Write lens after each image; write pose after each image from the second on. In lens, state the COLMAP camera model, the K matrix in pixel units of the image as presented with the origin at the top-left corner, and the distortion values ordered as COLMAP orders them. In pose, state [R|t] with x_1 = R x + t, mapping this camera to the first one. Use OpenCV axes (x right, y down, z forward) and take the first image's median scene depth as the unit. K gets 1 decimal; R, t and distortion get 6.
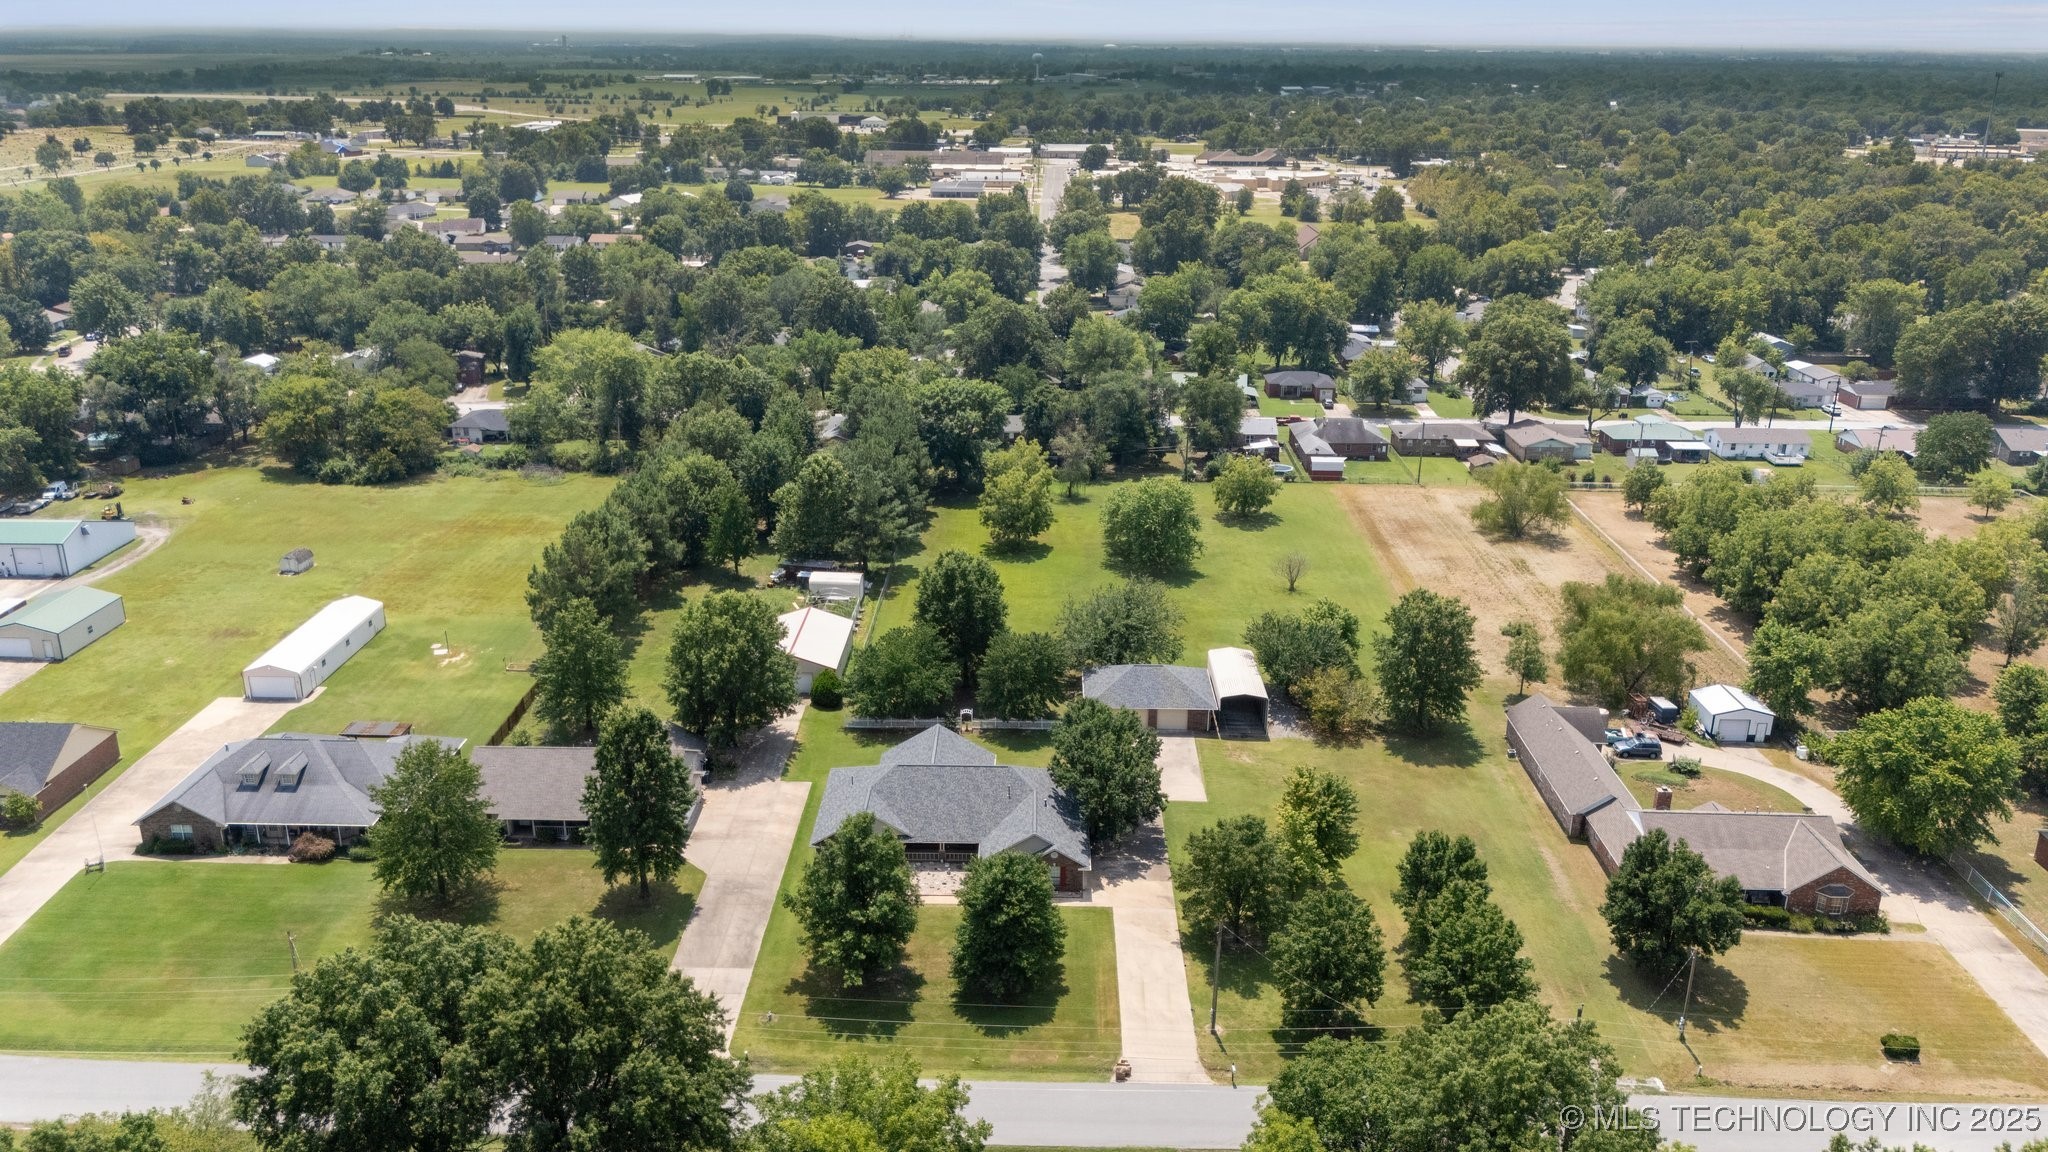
lens RADIAL K [[1528.9, 0, 1024.0], [0, 1528.9, 576.0], [0, 0, 1]] dist [0.057734, -0.089824]
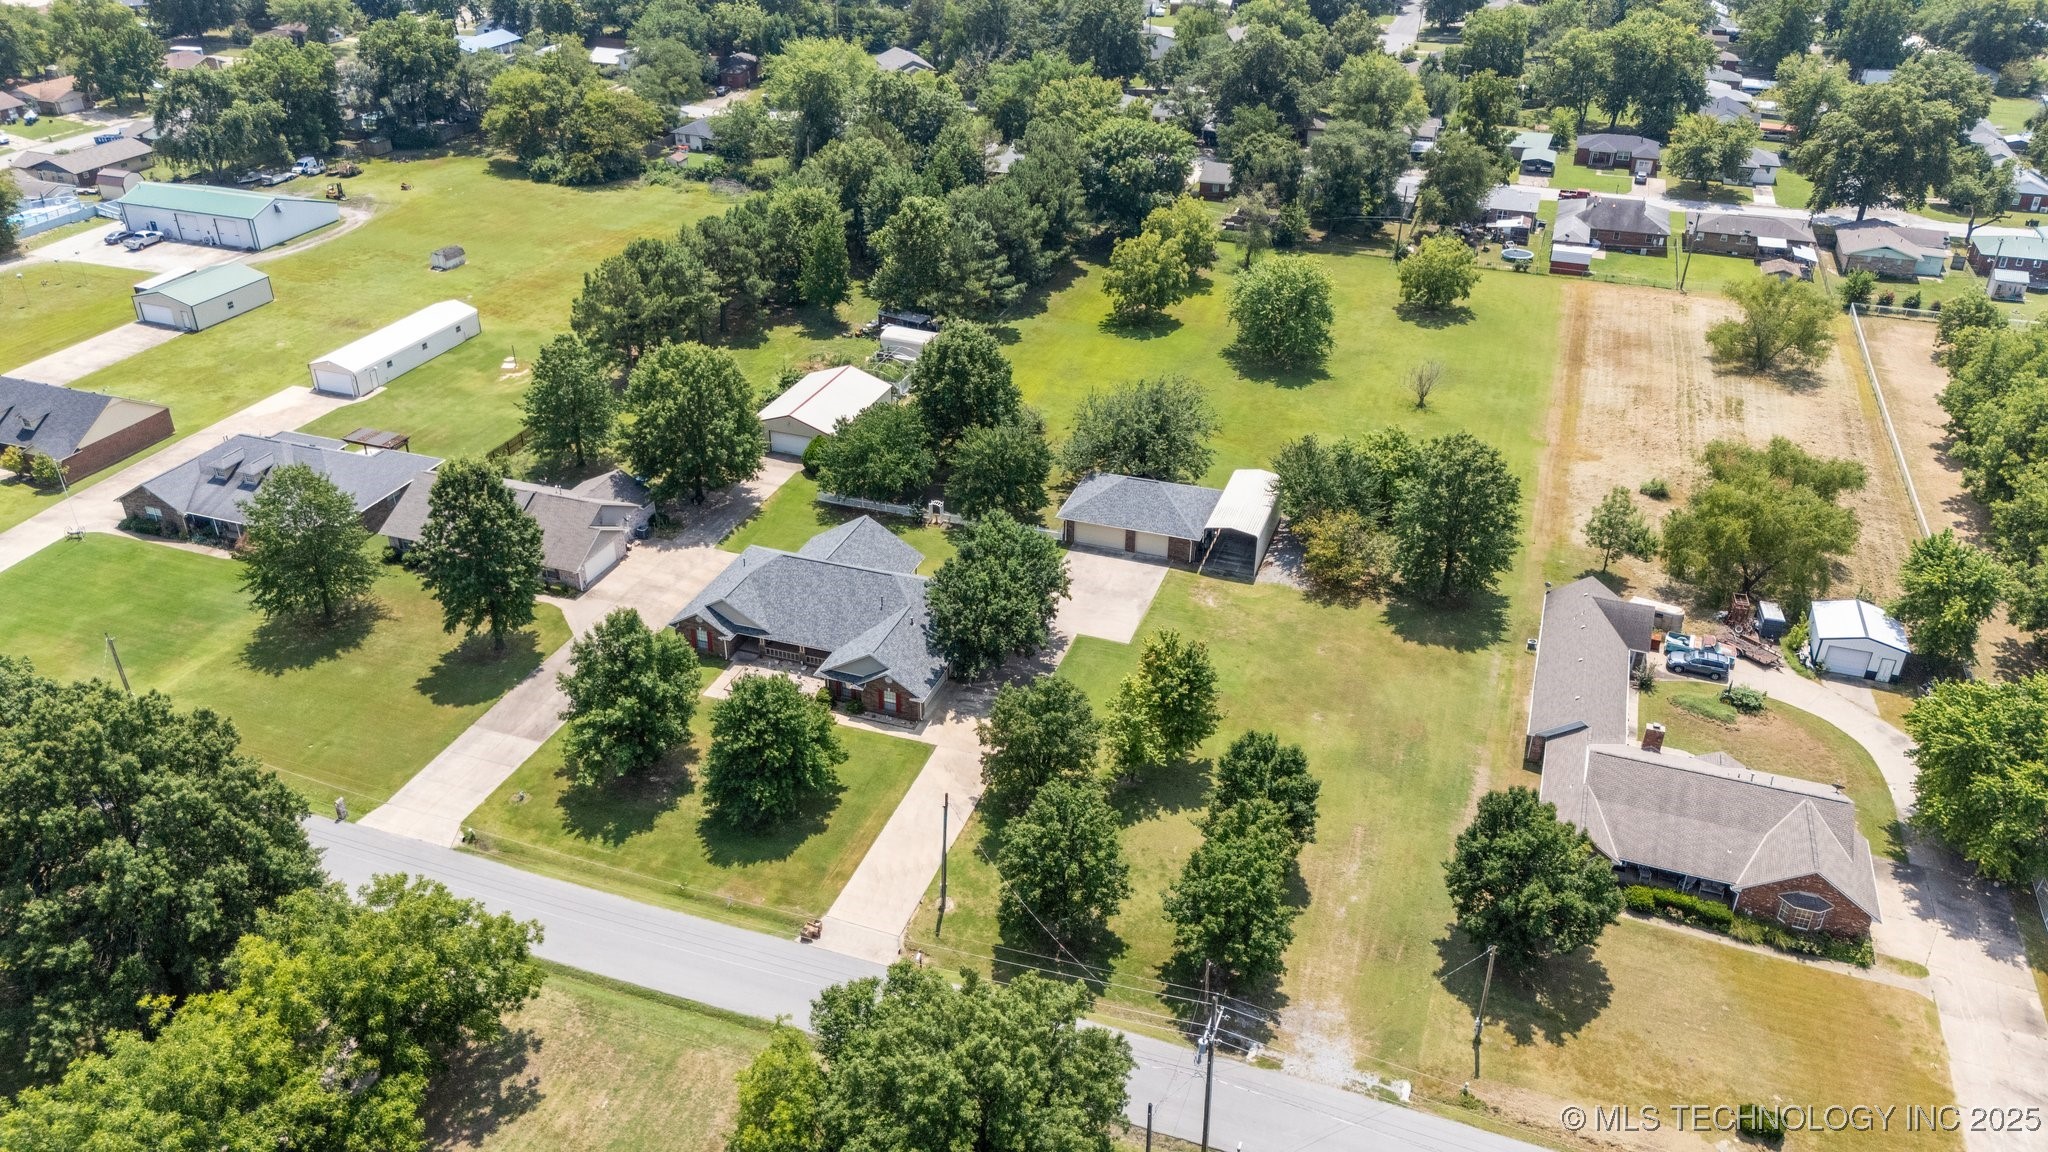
lens RADIAL K [[1508.2, 0, 1024.0], [0, 1508.2, 576.0], [0, 0, 1]] dist [0.070846, -0.070469]
pose [[0.948599, 0.155027, -0.275912, 0.213759], [-0.103377, 0.975770, 0.192839, -0.038783], [0.299122, -0.154403, 0.941640, 0.116997]]
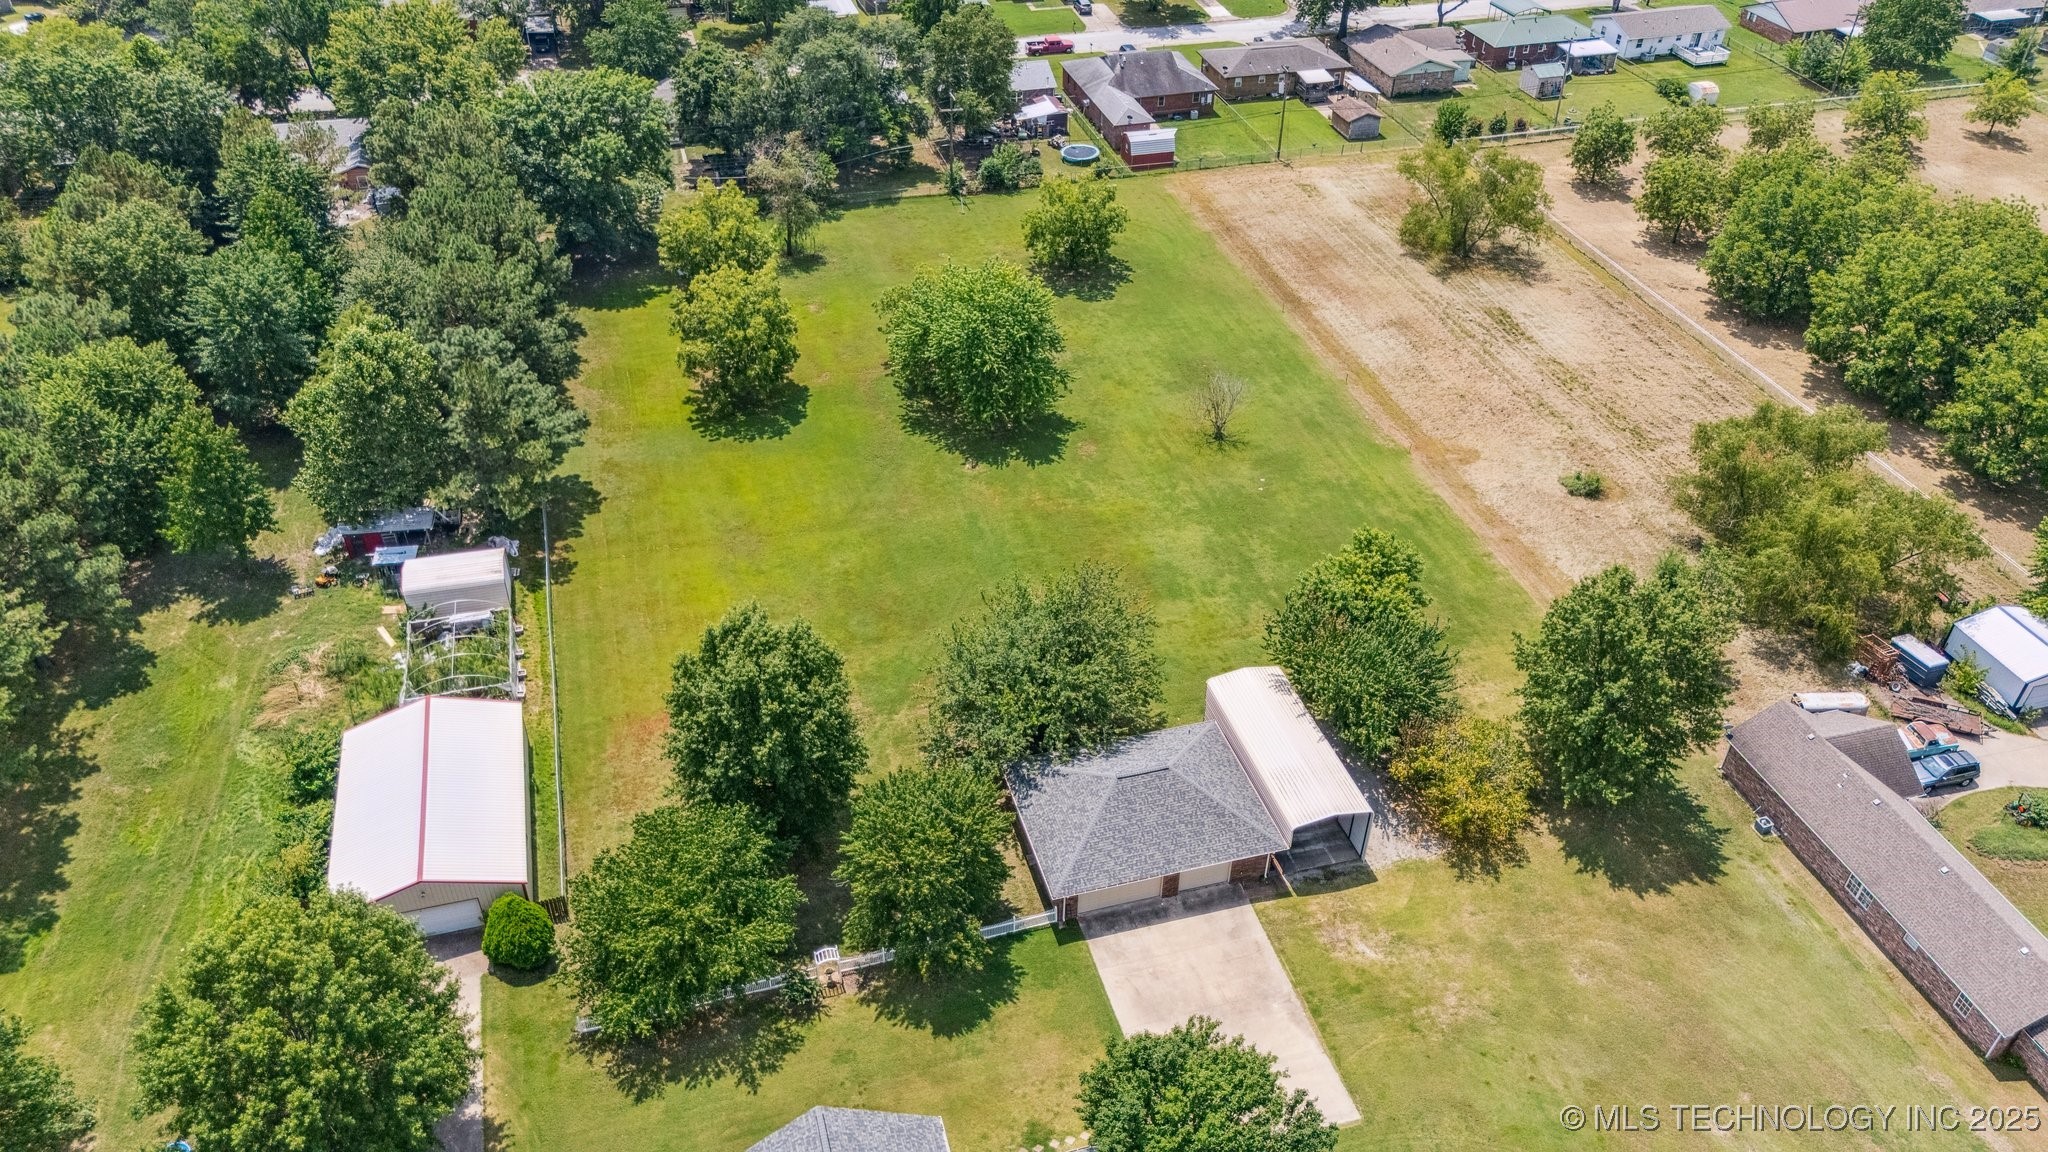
lens RADIAL K [[1508.2, 0, 1024.0], [0, 1508.2, 576.0], [0, 0, 1]] dist [0.070846, -0.070469]
pose [[0.956107, -0.172916, 0.236559, -0.056680], [0.089368, 0.940933, 0.326587, -0.145690], [-0.279058, -0.291111, 0.915085, 0.441797]]
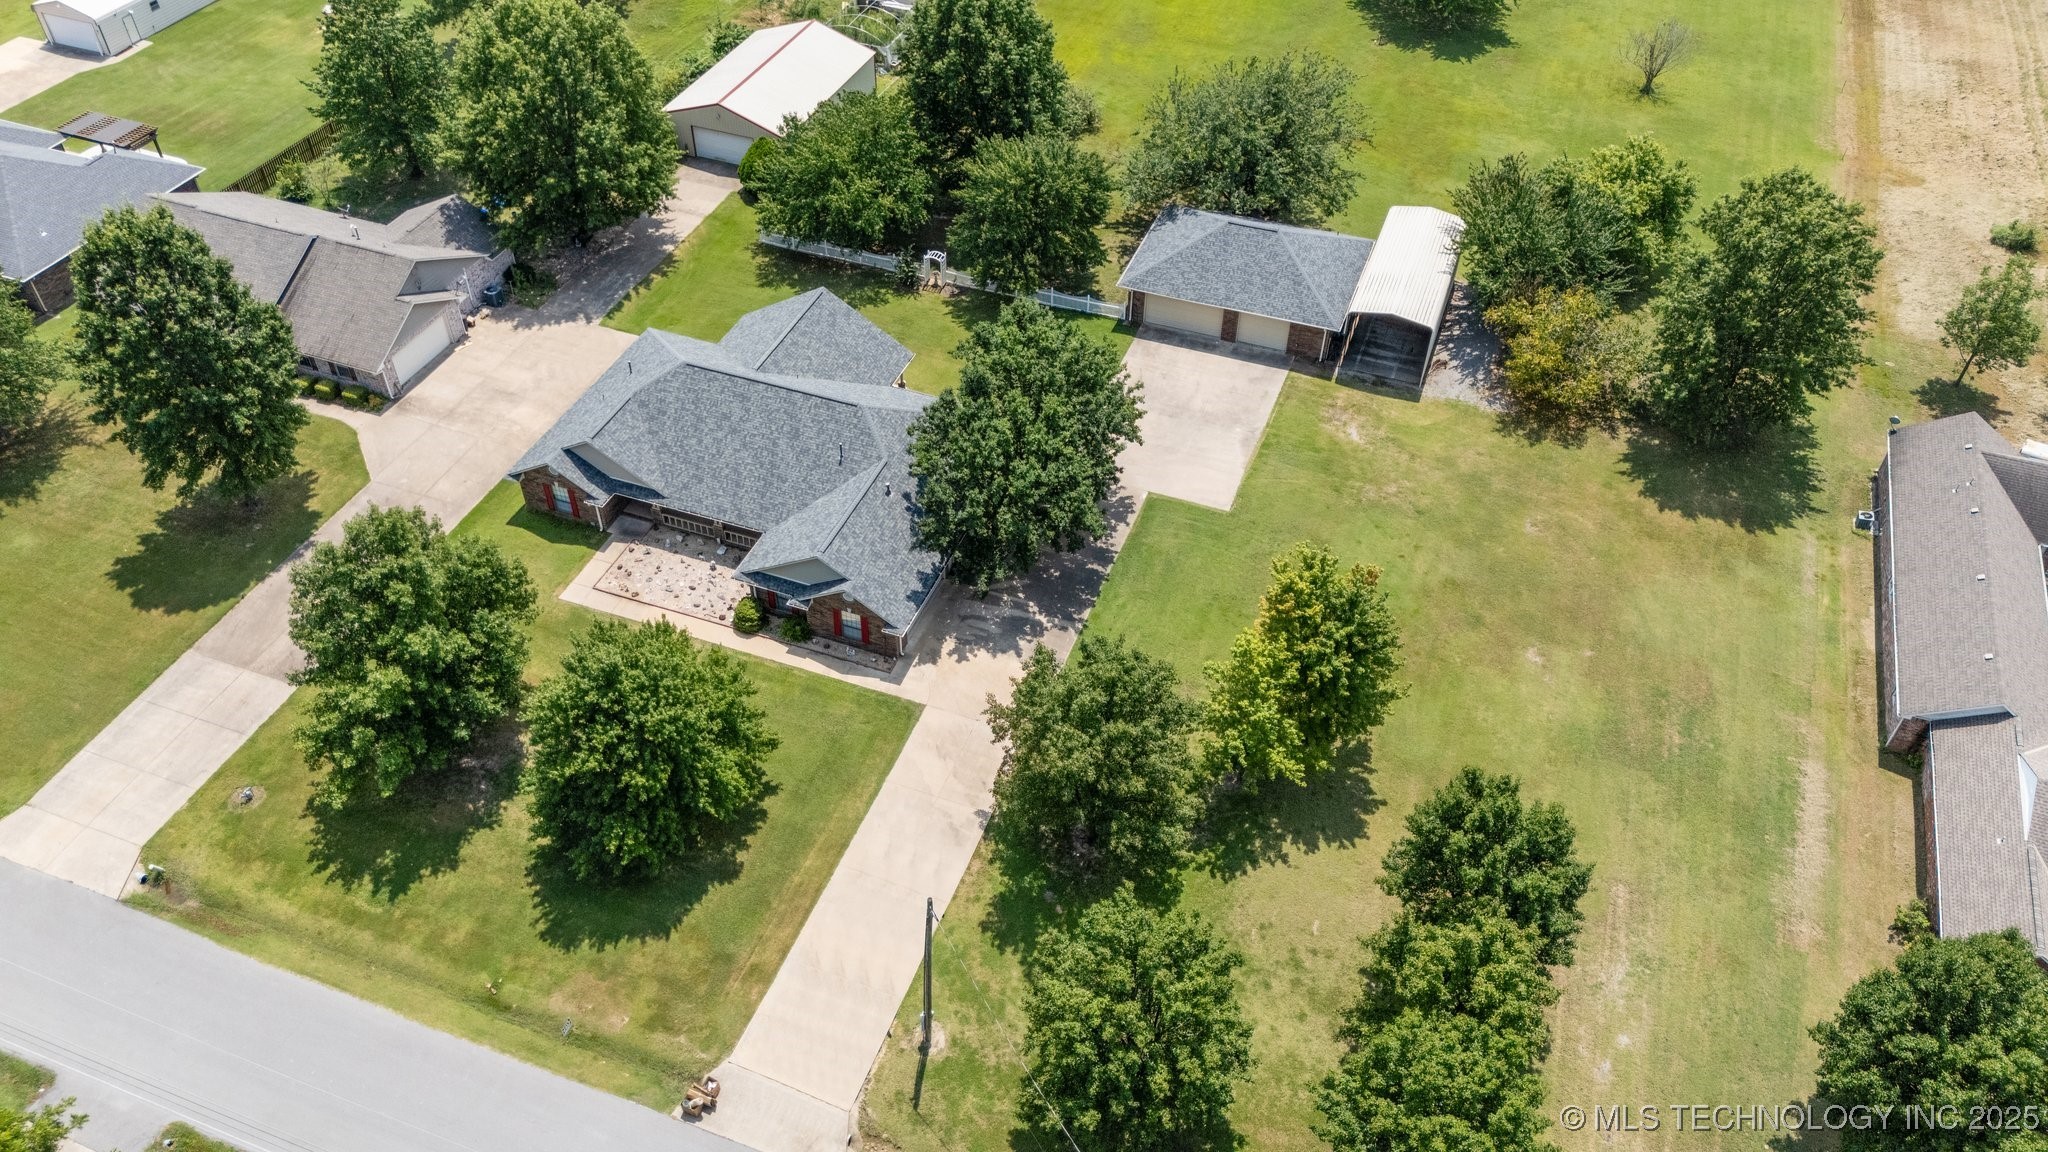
lens RADIAL K [[1518.7, 0, 1024.0], [0, 1518.7, 576.0], [0, 0, 1]] dist [0.034564, -0.007130]
pose [[0.940999, 0.232682, -0.245722, 0.138107], [-0.113189, 0.900698, 0.419442, -0.042769], [0.318918, -0.366881, 0.873893, 0.339468]]
